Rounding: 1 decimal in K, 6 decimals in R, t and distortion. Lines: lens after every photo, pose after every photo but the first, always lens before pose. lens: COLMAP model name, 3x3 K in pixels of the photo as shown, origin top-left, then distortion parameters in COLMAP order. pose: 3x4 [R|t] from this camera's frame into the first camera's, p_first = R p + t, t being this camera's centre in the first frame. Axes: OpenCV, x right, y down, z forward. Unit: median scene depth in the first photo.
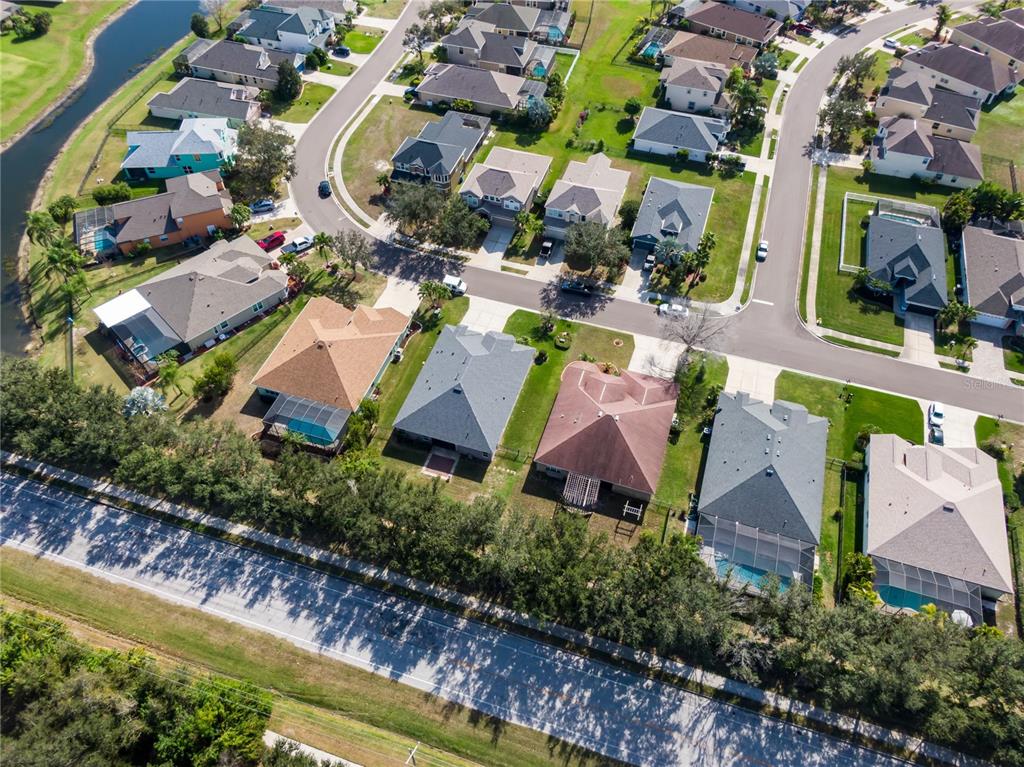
lens RADIAL K [[742.1, 0, 512.0], [0, 742.1, 383.5], [0, 0, 1]] dist [0.026533, -0.042555]
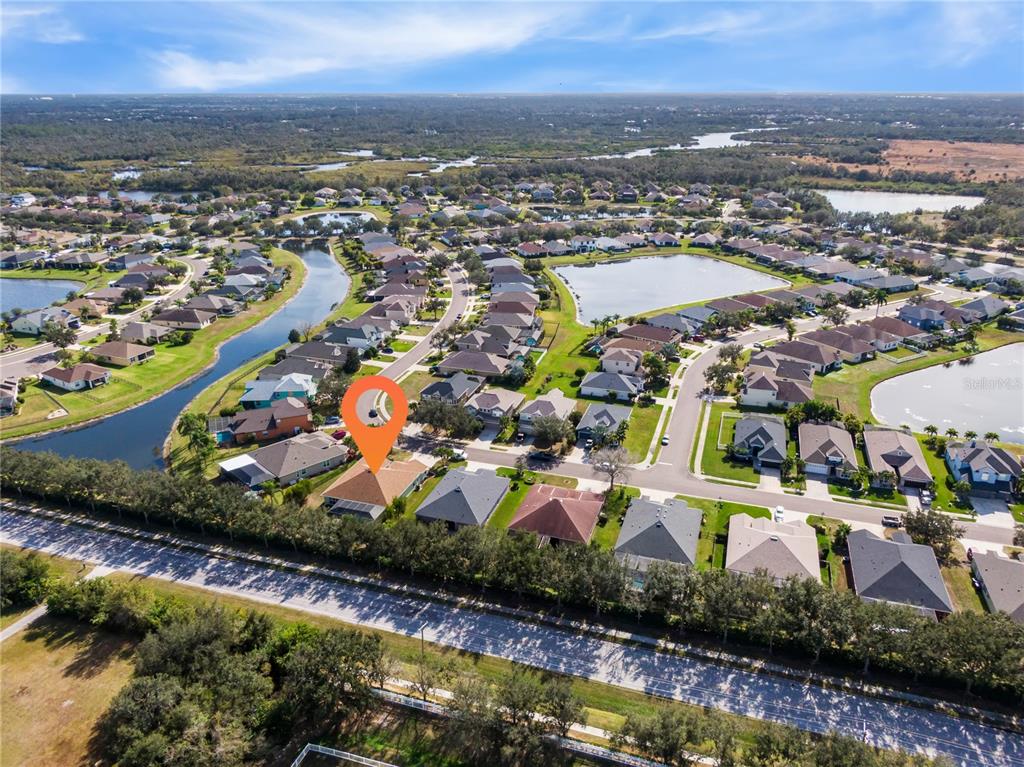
lens RADIAL K [[735.3, 0, 512.0], [0, 735.3, 383.5], [0, 0, 1]] dist [0.085742, -0.203530]
pose [[0.999974, -0.004424, -0.005648, 0.039574], [0.001147, 0.875684, -0.482884, 0.455195], [0.007082, 0.482865, 0.875666, -0.364260]]
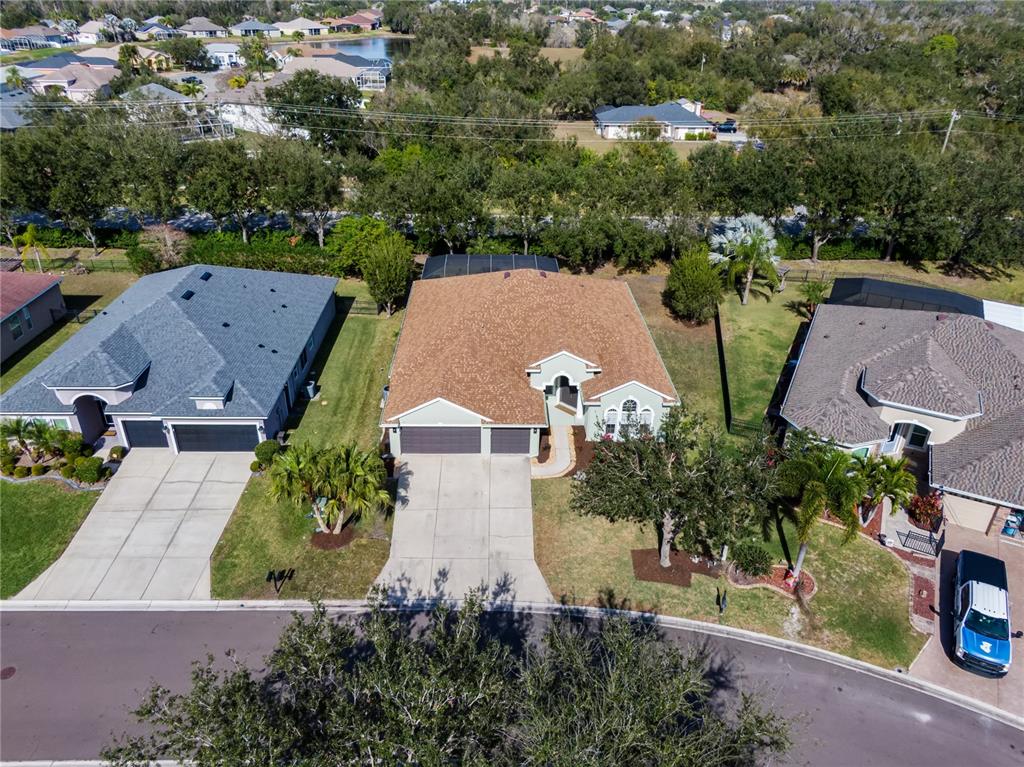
lens RADIAL K [[742.1, 0, 512.0], [0, 742.1, 383.5], [0, 0, 1]] dist [0.026533, -0.042555]
pose [[-0.944762, 0.140299, -0.296212, -0.091087], [-0.264762, 0.206045, 0.942044, -0.396081], [0.193201, 0.968433, -0.157518, 0.981130]]
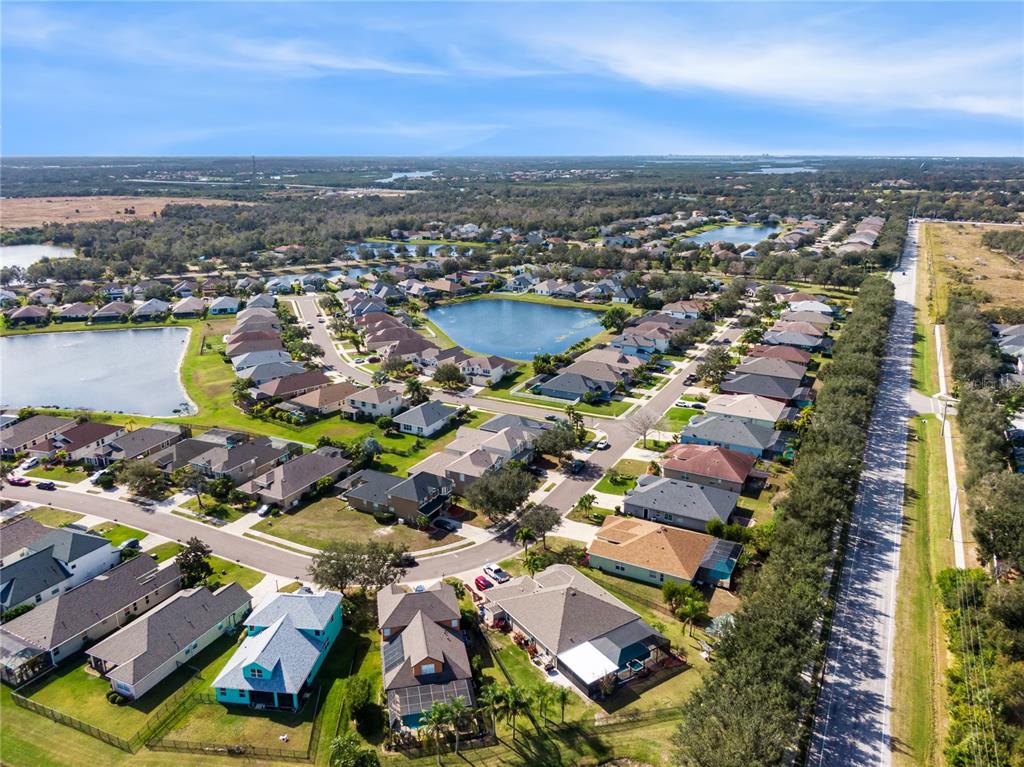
lens RADIAL K [[742.1, 0, 512.0], [0, 742.1, 383.5], [0, 0, 1]] dist [0.026533, -0.042555]
pose [[0.167256, -0.296207, 0.940365, -1.199092], [0.764218, 0.641555, 0.066158, -0.415213], [-0.622893, 0.707579, 0.333670, 0.494292]]
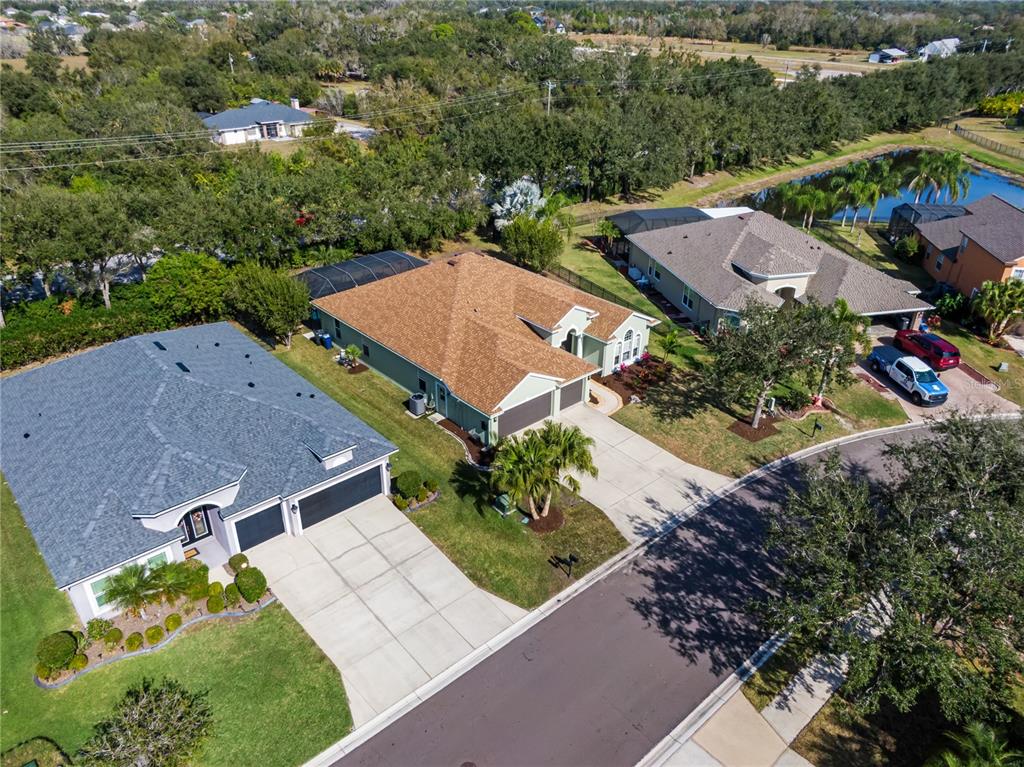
lens RADIAL K [[742.1, 0, 512.0], [0, 742.1, 383.5], [0, 0, 1]] dist [0.026533, -0.042555]
pose [[-0.501976, 0.401170, -0.766213, 0.101832], [-0.674221, 0.373371, 0.637197, -0.298063], [0.541706, 0.836455, 0.083054, 0.905553]]
